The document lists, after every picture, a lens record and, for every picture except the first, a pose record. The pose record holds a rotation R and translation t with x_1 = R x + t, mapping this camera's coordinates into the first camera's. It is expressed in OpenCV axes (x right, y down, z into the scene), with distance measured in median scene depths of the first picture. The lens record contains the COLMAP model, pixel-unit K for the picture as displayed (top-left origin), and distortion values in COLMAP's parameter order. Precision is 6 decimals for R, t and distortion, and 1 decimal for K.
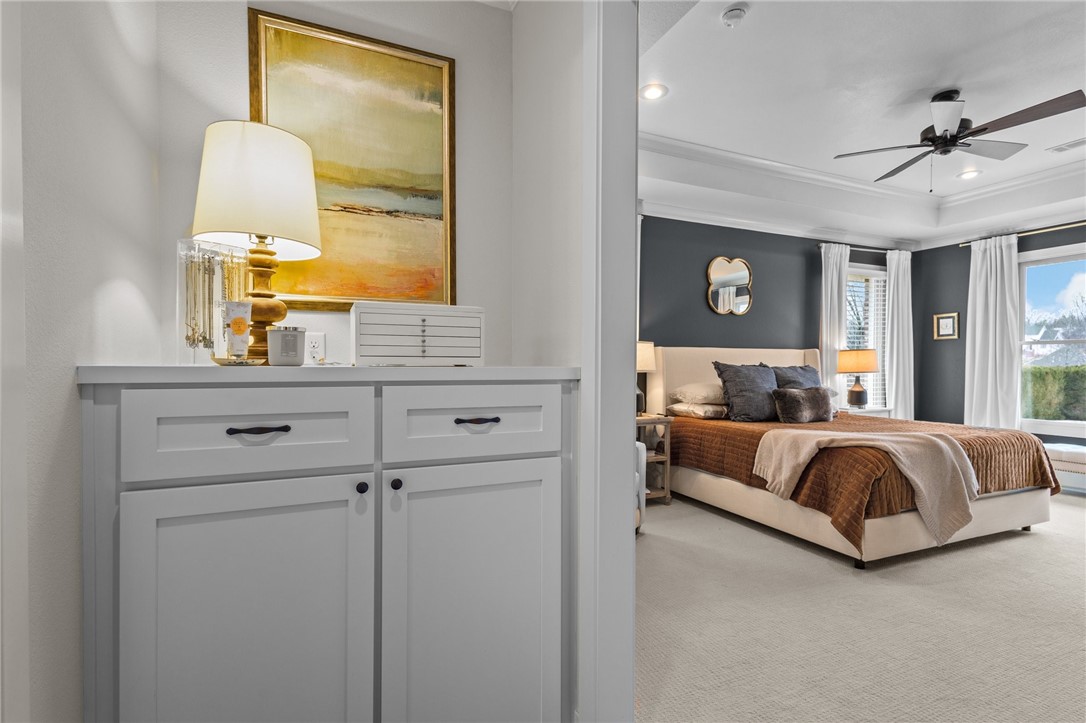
lens RADIAL K [[514.8, 0, 544.0], [0, 514.8, 370.4], [0, 0, 1]] dist [0.015731, -0.000192]
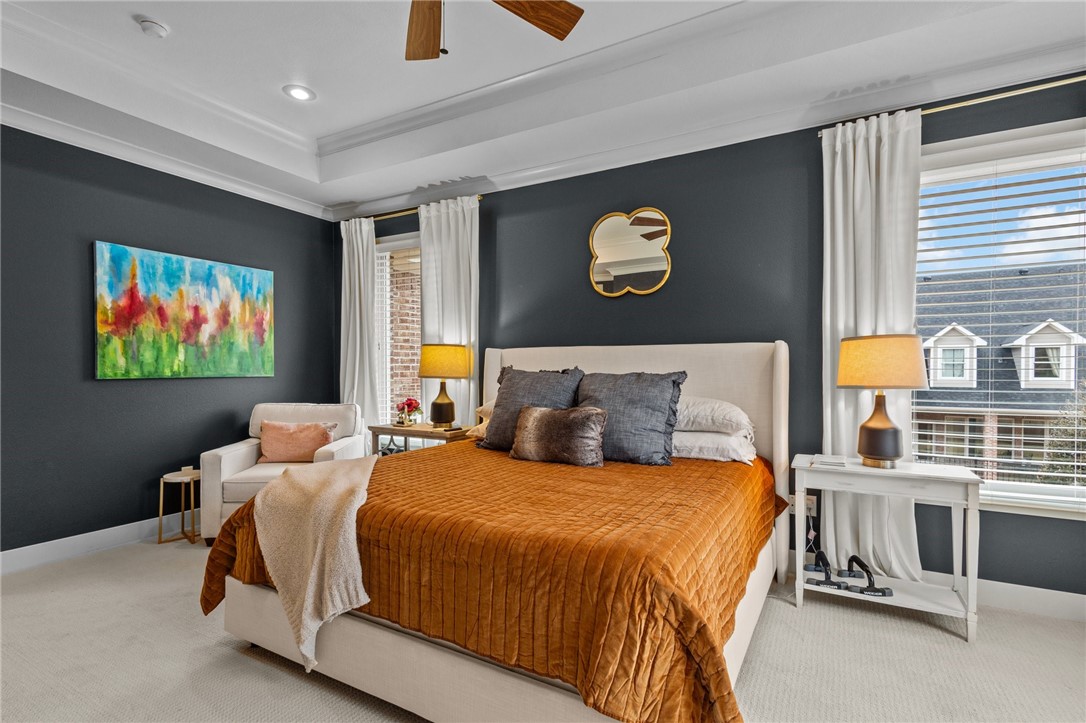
lens RADIAL K [[514.8, 0, 544.0], [0, 514.8, 370.4], [0, 0, 1]] dist [0.015731, -0.000192]
pose [[0.602328, 0.000812, -0.798248, 0.999154], [-0.009562, 0.999935, -0.006199, -0.007035], [0.798191, 0.011367, 0.602297, 0.614176]]
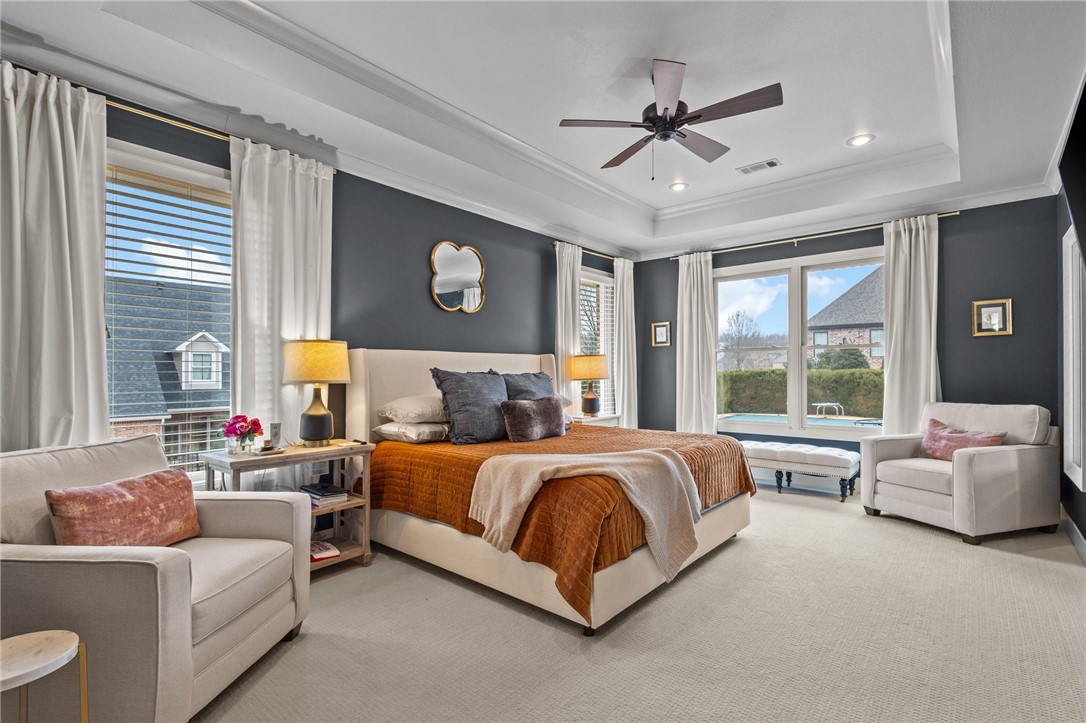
lens RADIAL K [[506.0, 0, 549.8], [0, 506.0, 371.4], [0, 0, 1]] dist [0.030028, -0.000249]
pose [[0.898227, -0.007312, 0.439470, 0.155489], [0.012058, 0.999895, -0.008009, -0.004057], [-0.439365, 0.012493, 0.898222, 0.234003]]
